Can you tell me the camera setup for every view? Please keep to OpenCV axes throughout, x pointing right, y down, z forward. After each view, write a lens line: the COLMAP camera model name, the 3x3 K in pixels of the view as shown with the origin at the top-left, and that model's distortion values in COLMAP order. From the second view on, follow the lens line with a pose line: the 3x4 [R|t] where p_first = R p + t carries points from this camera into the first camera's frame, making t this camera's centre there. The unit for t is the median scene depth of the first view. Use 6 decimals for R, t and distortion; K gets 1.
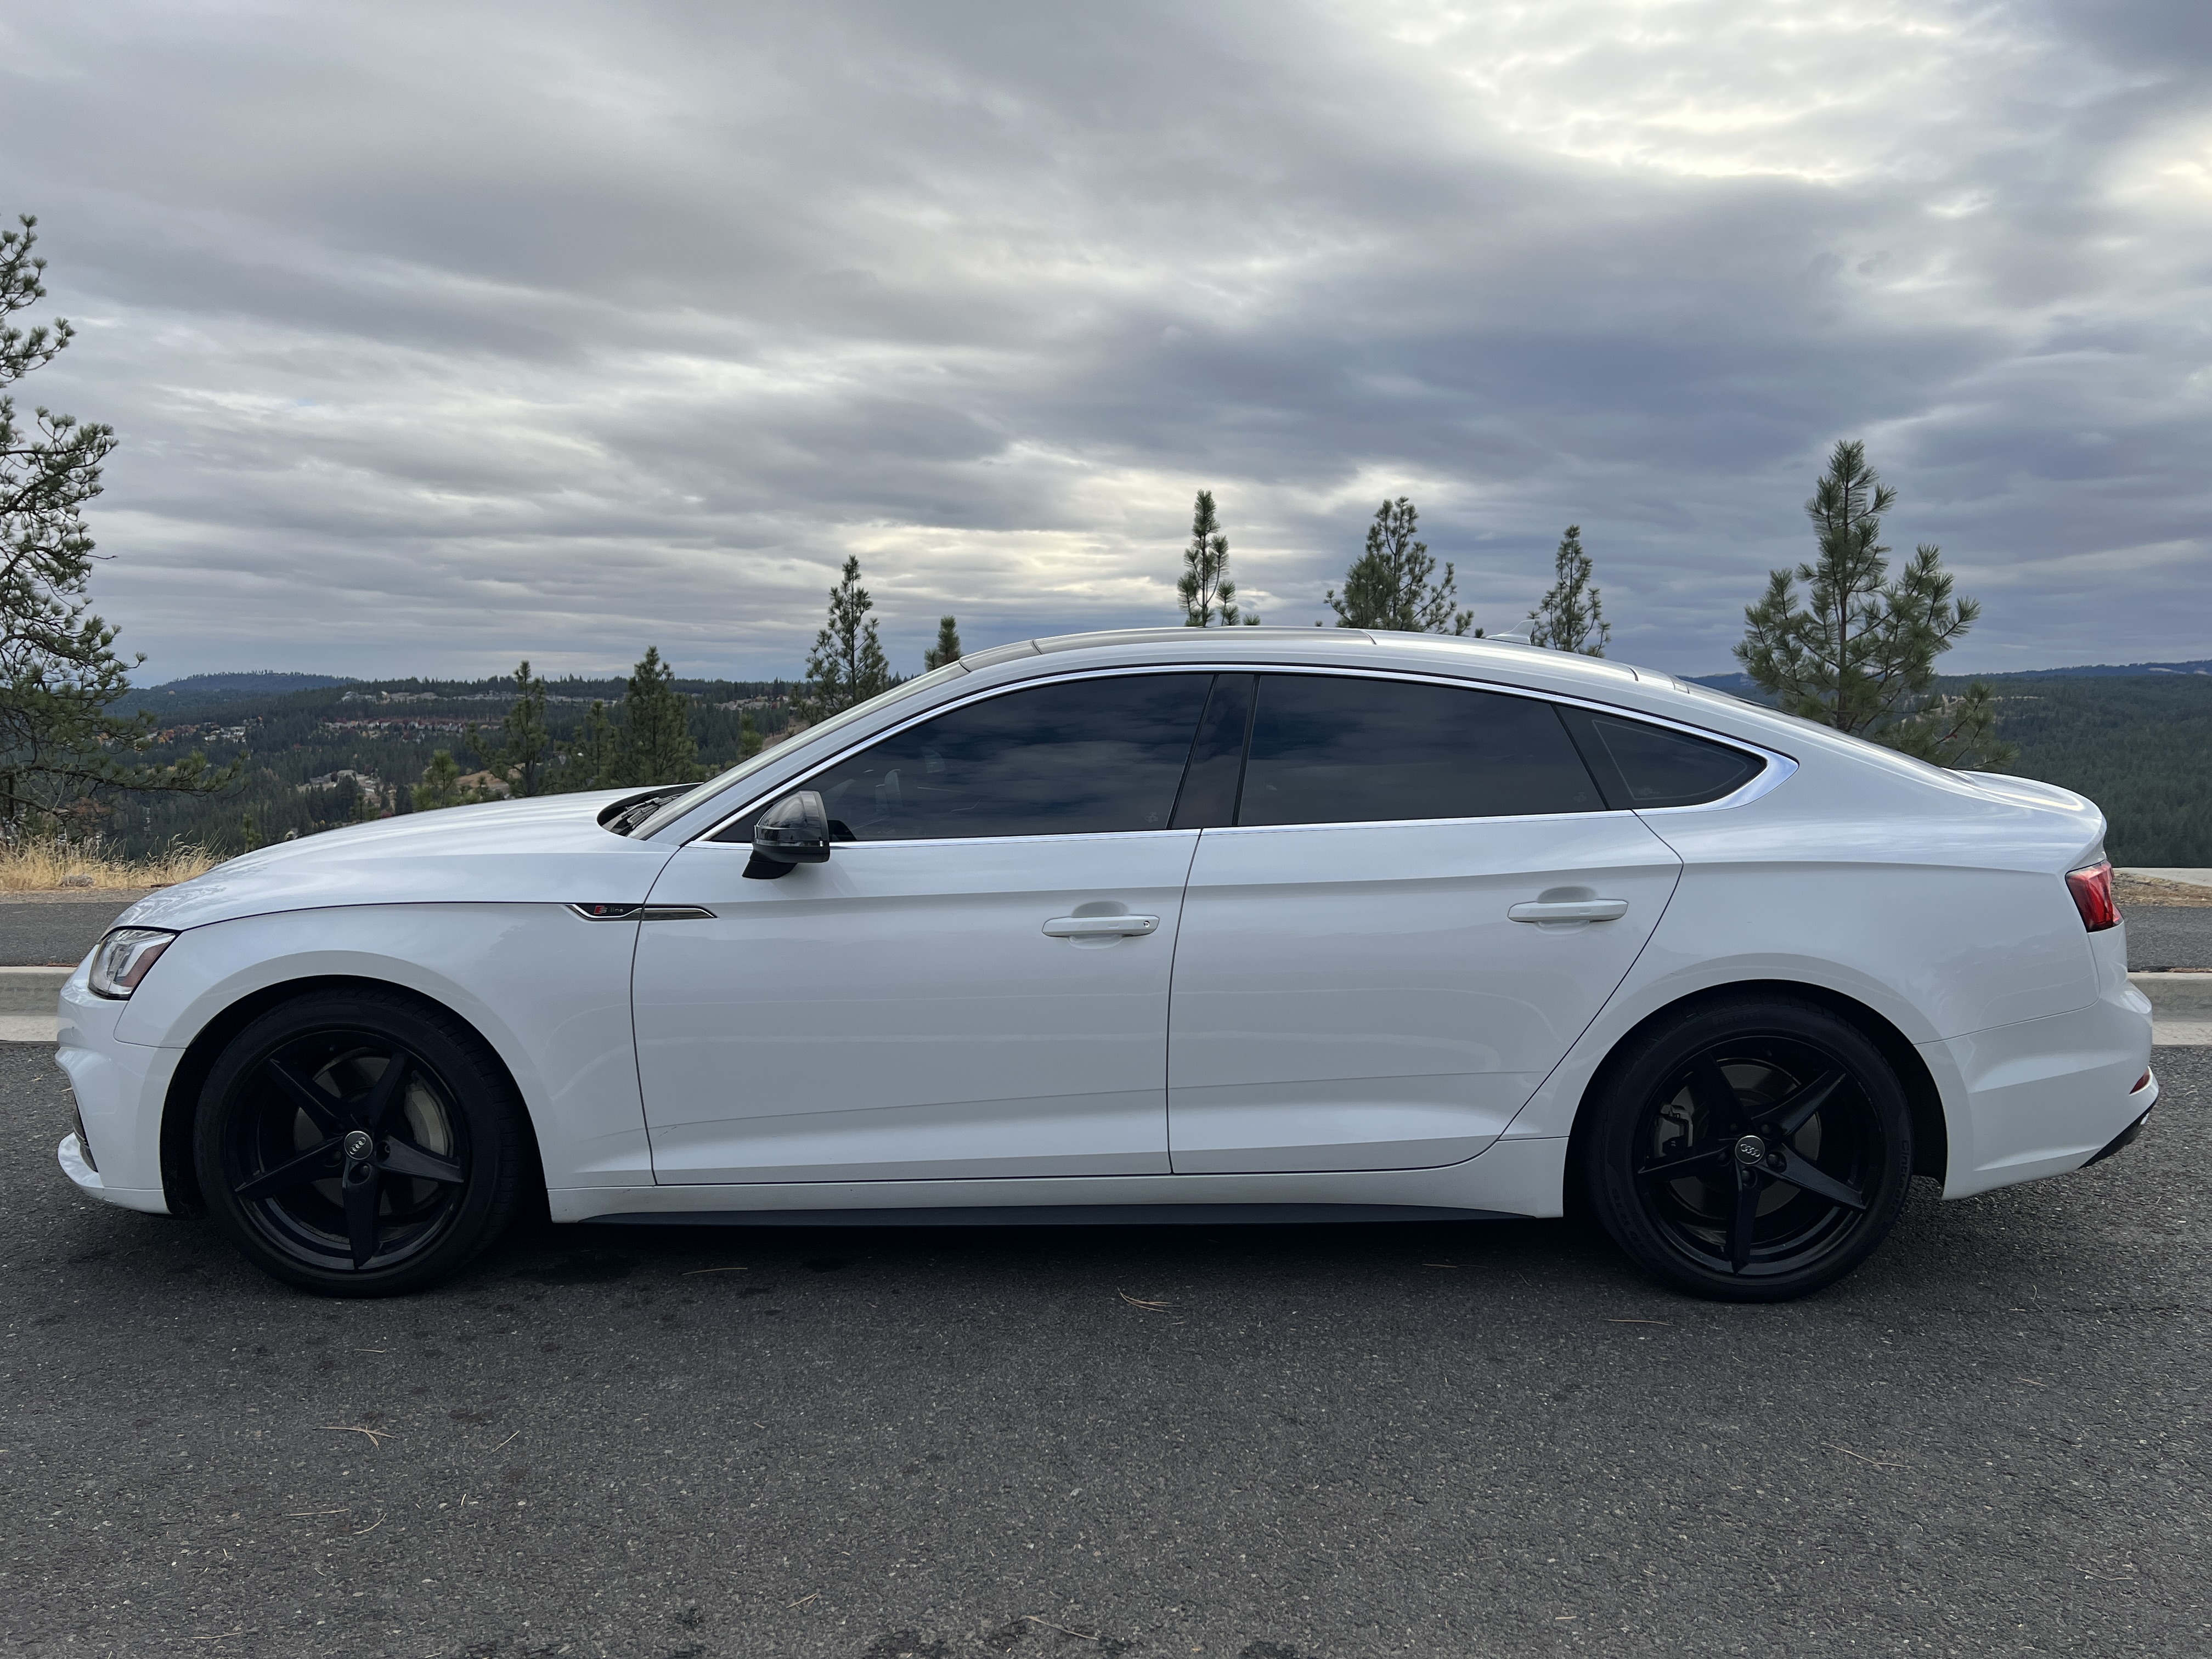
lens RADIAL K [[1755.3, 0, 1175.6], [0, 1755.3, 828.7], [0, 0, 1]] dist [-0.000575, 0.001596]
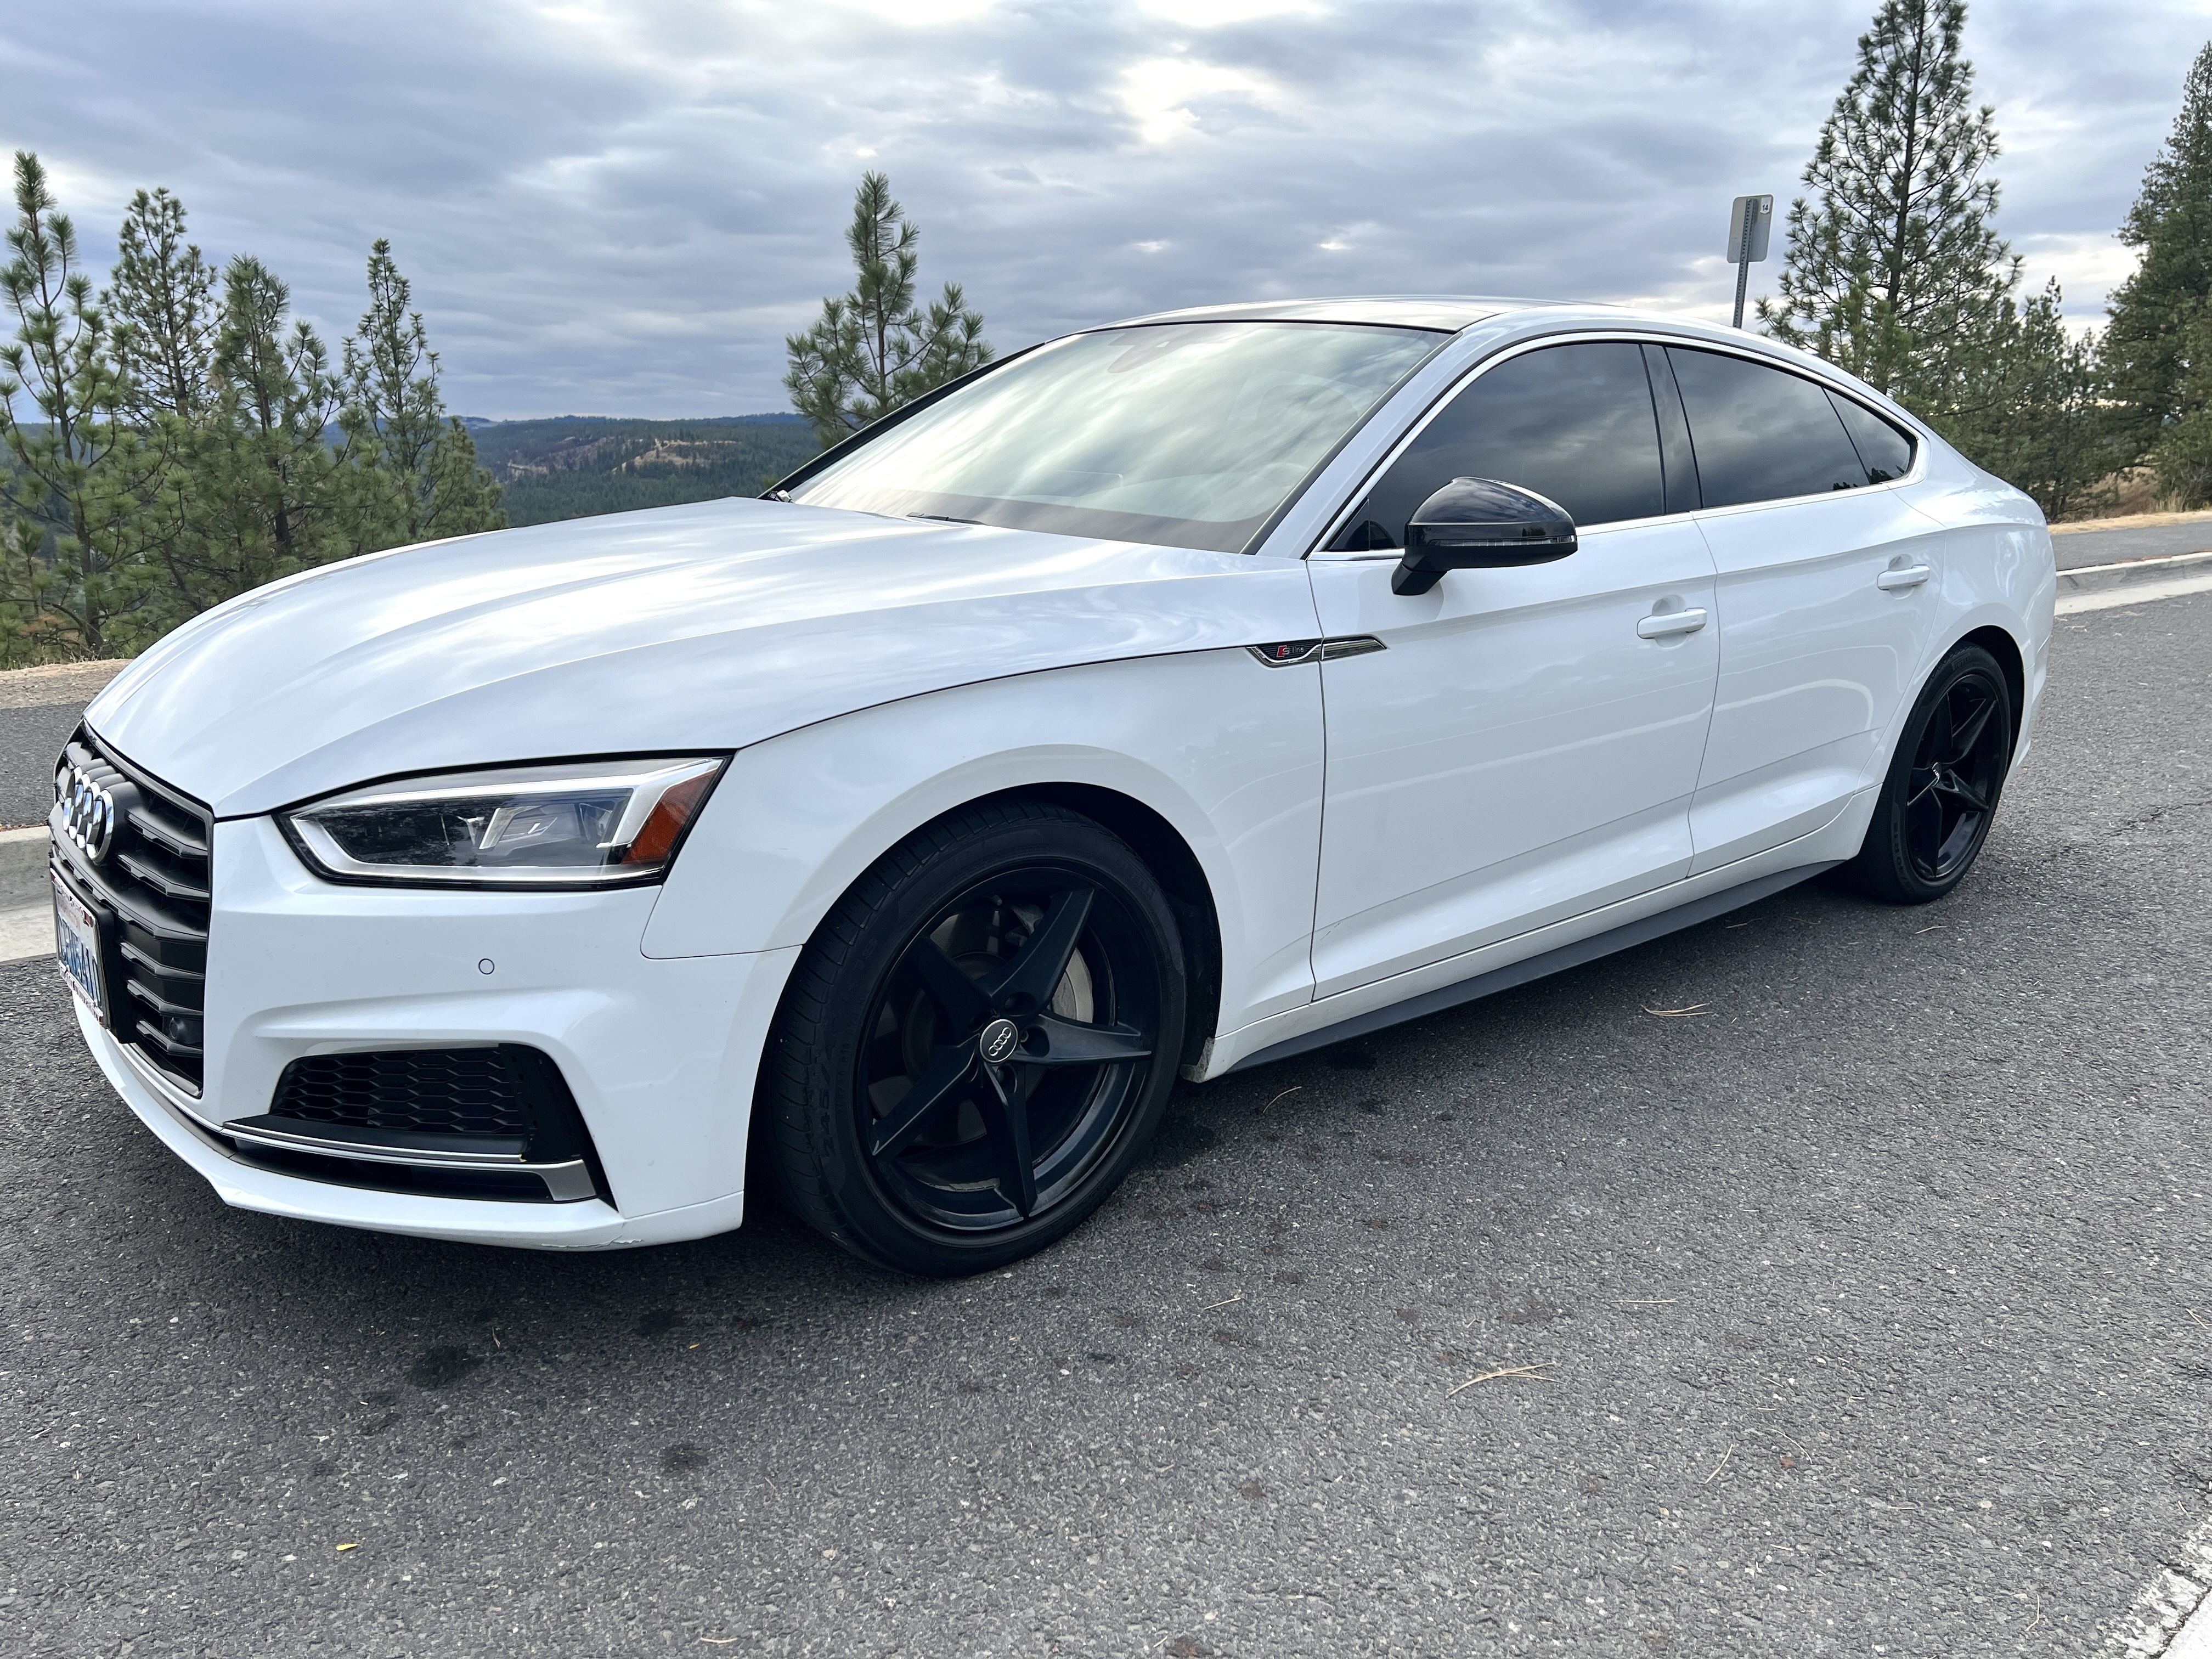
lens RADIAL K [[1710.4, 0, 1131.7], [0, 1710.4, 830.4], [0, 0, 1]] dist [0.028956, -0.035966]
pose [[0.739978, -0.145883, 0.656621, -0.112553], [0.048897, 0.985281, 0.163798, 0.000041], [-0.670852, -0.089100, 0.736219, 0.067429]]
